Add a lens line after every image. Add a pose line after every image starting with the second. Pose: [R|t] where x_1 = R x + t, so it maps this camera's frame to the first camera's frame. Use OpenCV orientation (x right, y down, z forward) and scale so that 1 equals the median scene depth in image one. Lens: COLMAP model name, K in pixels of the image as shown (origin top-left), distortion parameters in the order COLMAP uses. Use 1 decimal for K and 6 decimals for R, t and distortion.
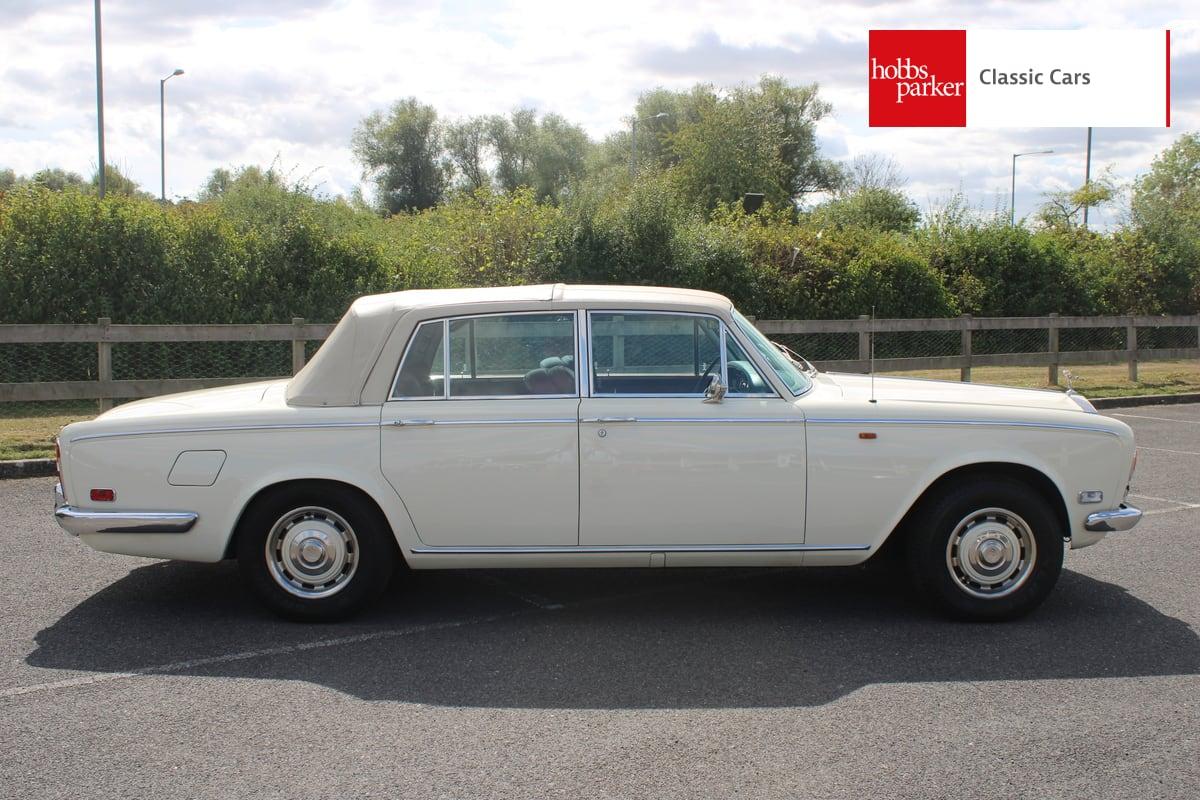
lens RADIAL K [[1336.0, 0, 600.0], [0, 1336.0, 400.0], [0, 0, 1]] dist [-0.070892, 0.017952]
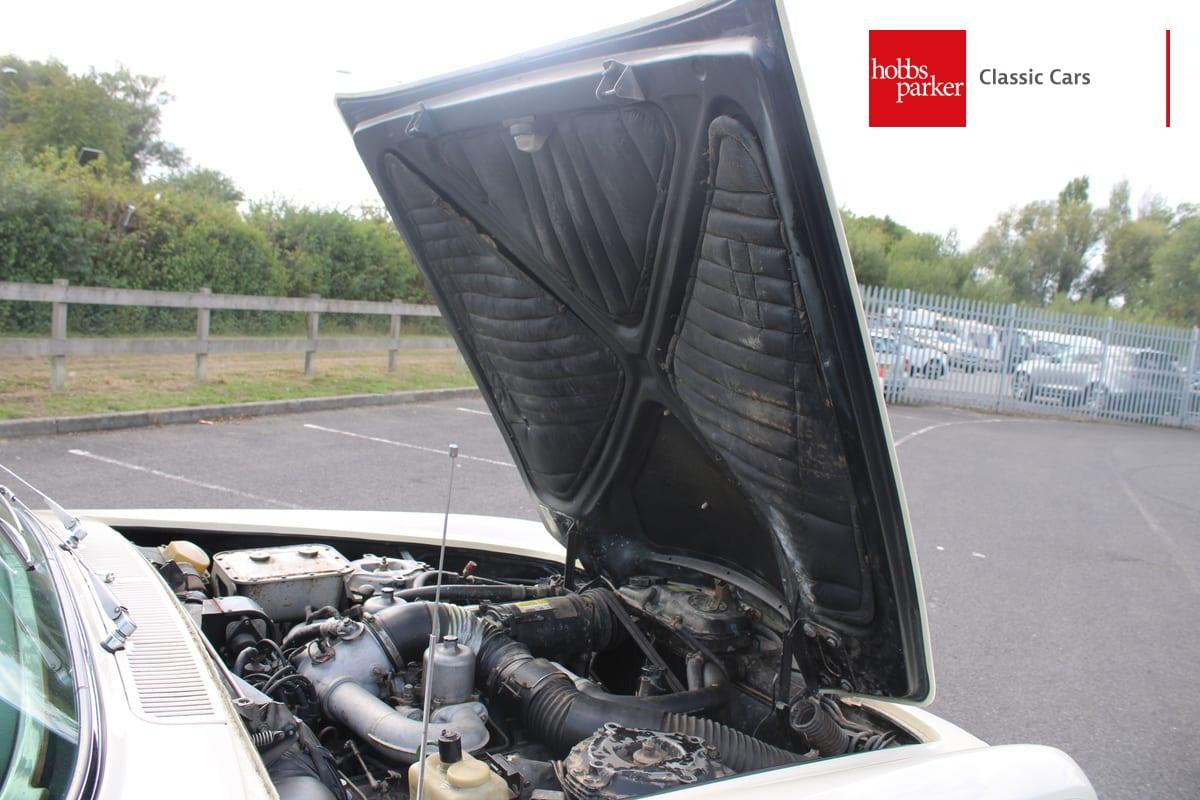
lens RADIAL K [[1016.3, 0, 598.0], [0, 1016.3, 379.7], [0, 0, 1]] dist [-0.164938, 0.149214]
pose [[0.829446, 0.038532, 0.557256, 0.049116], [-0.057204, 0.998232, 0.016122, -0.027063], [-0.555650, -0.045250, 0.830184, 0.297202]]
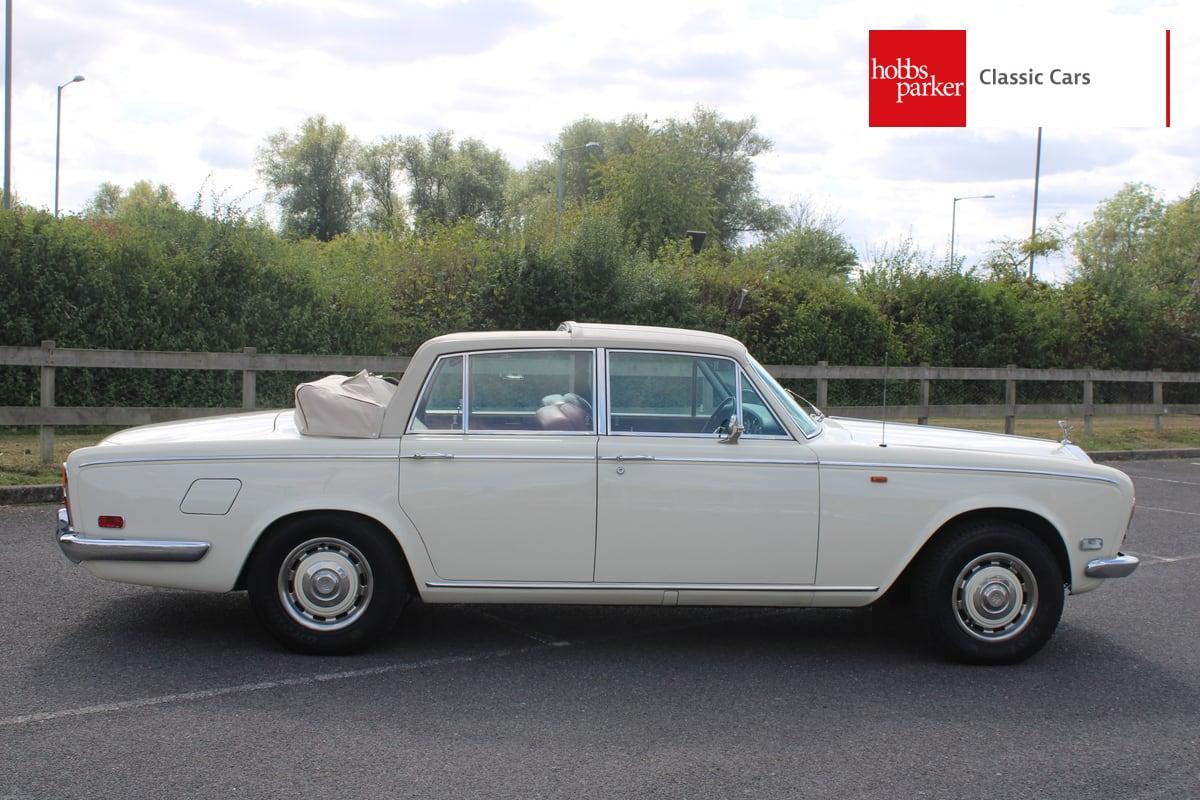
lens RADIAL K [[1423.1, 0, 602.8], [0, 1423.1, 404.5], [0, 0, 1]] dist [-0.056174, 0.021921]
pose [[0.997472, 0.026876, 0.065789, -0.028265], [-0.025006, 0.999264, -0.029086, 0.002180], [-0.066522, 0.027367, 0.997410, -0.024915]]
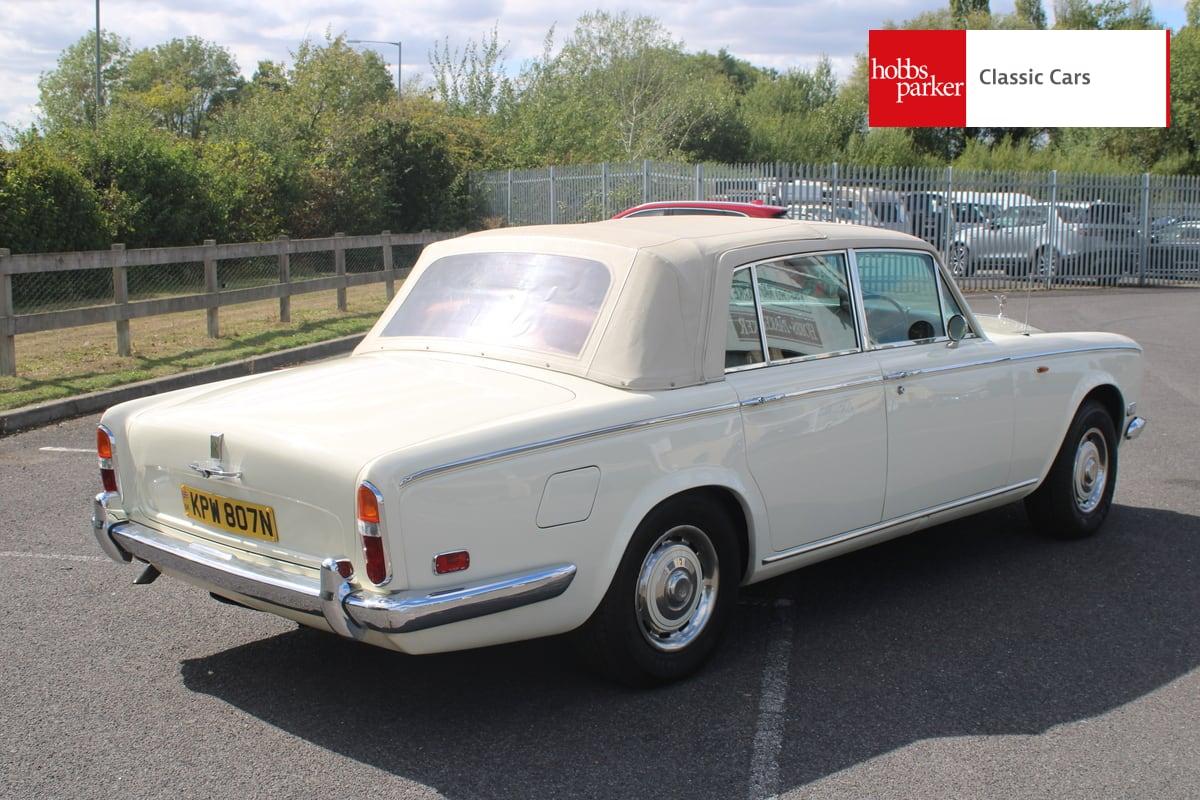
lens RADIAL K [[1479.4, 0, 600.0], [0, 1479.4, 400.0], [0, 0, 1]] dist [-0.046652, 0.007691]
pose [[0.706852, -0.091673, 0.701396, -0.272612], [0.055158, 0.995691, 0.074551, -0.017499], [-0.705208, -0.014009, 0.708862, 0.155128]]
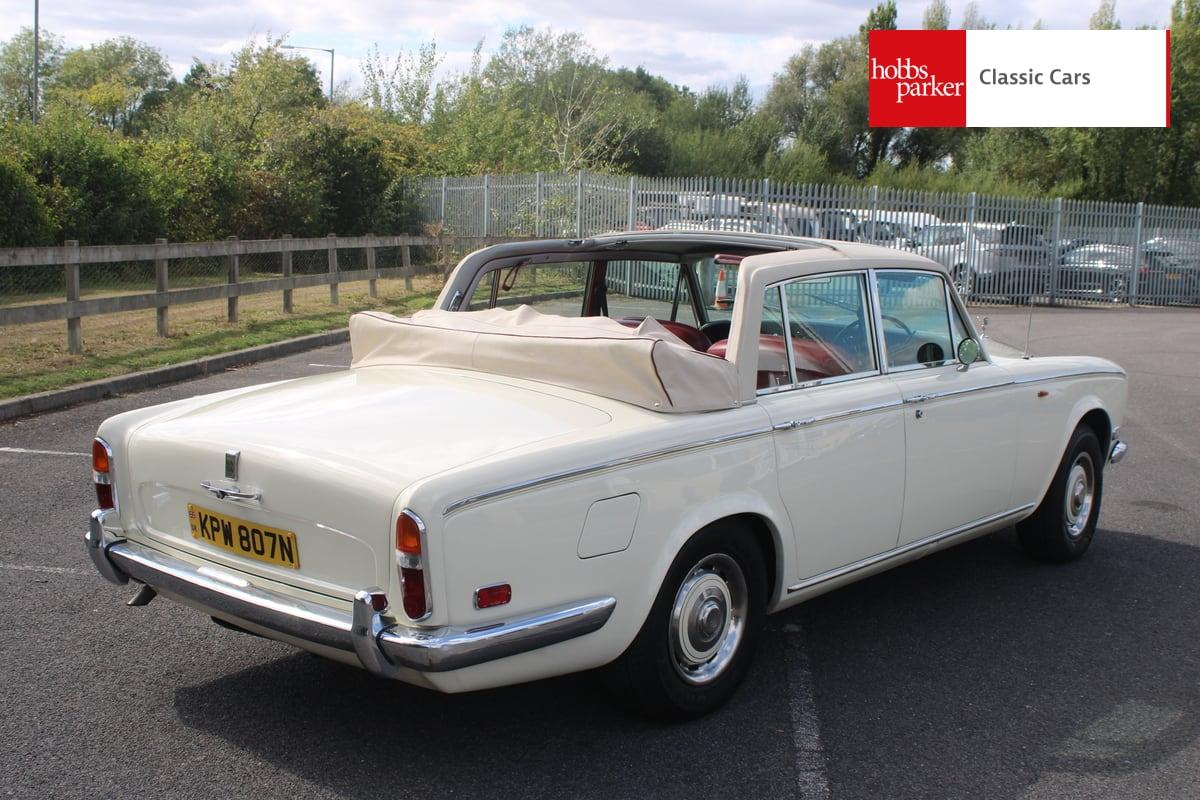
lens RADIAL K [[1423.1, 0, 602.8], [0, 1423.1, 404.5], [0, 0, 1]] dist [-0.056174, 0.021921]
pose [[0.663769, -0.079454, 0.743705, -0.271385], [0.030402, 0.996386, 0.079315, -0.020309], [-0.747319, -0.030037, 0.663786, 0.185818]]
